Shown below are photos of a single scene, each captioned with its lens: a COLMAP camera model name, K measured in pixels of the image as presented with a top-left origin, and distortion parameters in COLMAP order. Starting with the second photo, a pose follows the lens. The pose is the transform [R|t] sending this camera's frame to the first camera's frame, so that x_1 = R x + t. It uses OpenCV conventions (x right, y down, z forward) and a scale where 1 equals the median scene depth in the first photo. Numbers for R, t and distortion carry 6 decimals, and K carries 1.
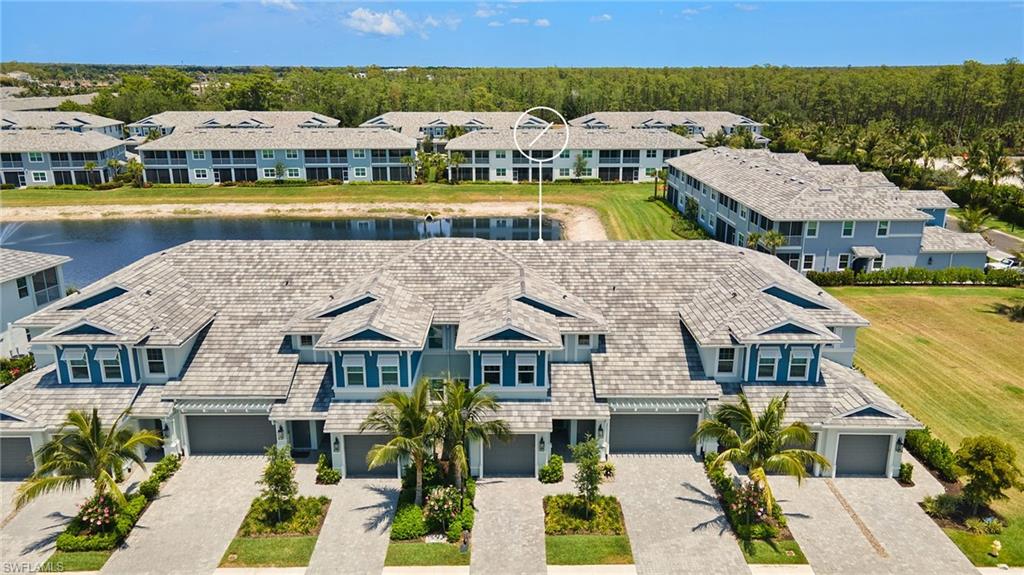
lens RADIAL K [[750.2, 0, 512.0], [0, 750.2, 287.5], [0, 0, 1]] dist [-0.003447, -0.000716]
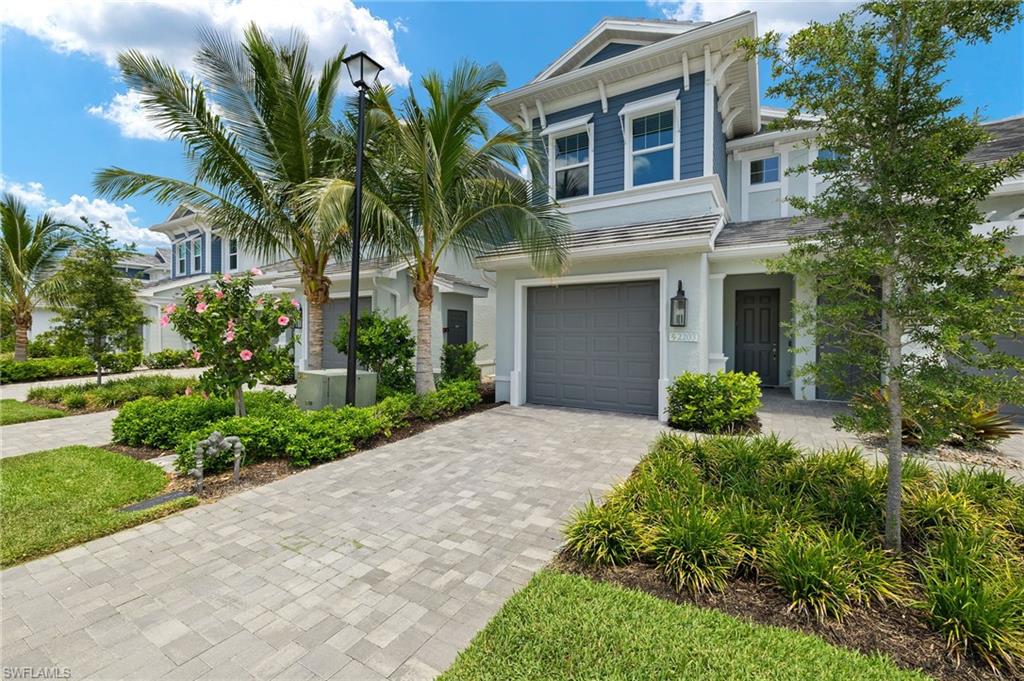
lens RADIAL K [[431.7, 0, 511.3], [0, 431.7, 336.2], [0, 0, 1]] dist [-0.000400, -0.000301]
pose [[0.851840, 0.002757, -0.523794, 0.079042], [-0.149490, 0.959676, -0.238063, 0.290927], [0.502017, 0.281094, 0.817903, 0.860360]]
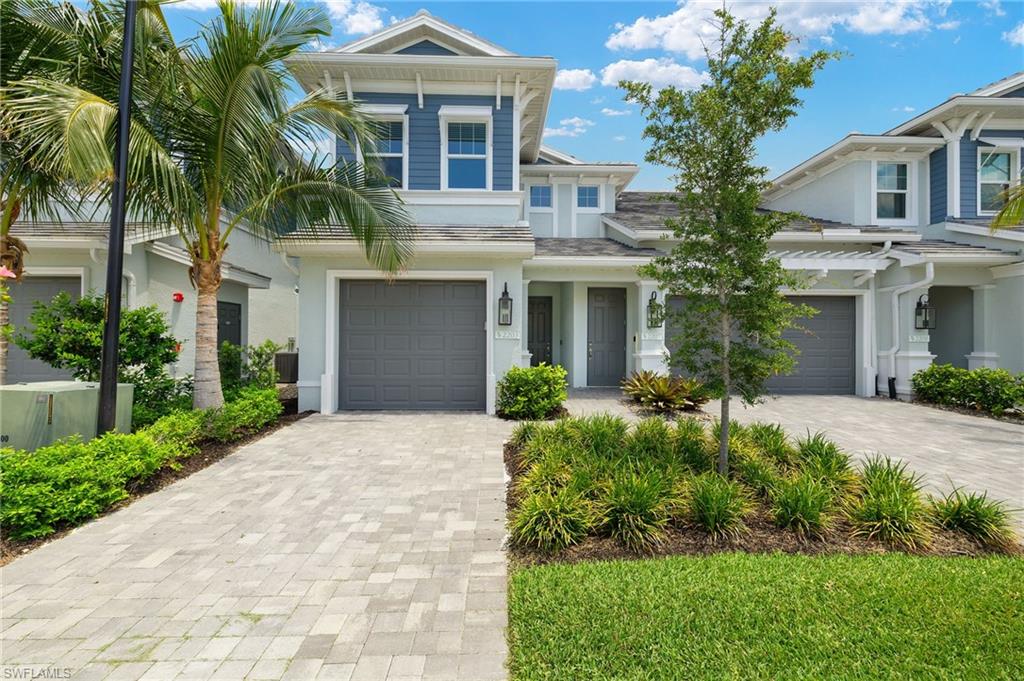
lens RADIAL K [[431.7, 0, 511.3], [0, 431.7, 336.2], [0, 0, 1]] dist [-0.000400, -0.000301]
pose [[0.999763, 0.001782, 0.021698, 0.040466], [0.004551, 0.957525, -0.288314, 0.294995], [-0.021290, 0.288344, 0.957290, 0.856256]]
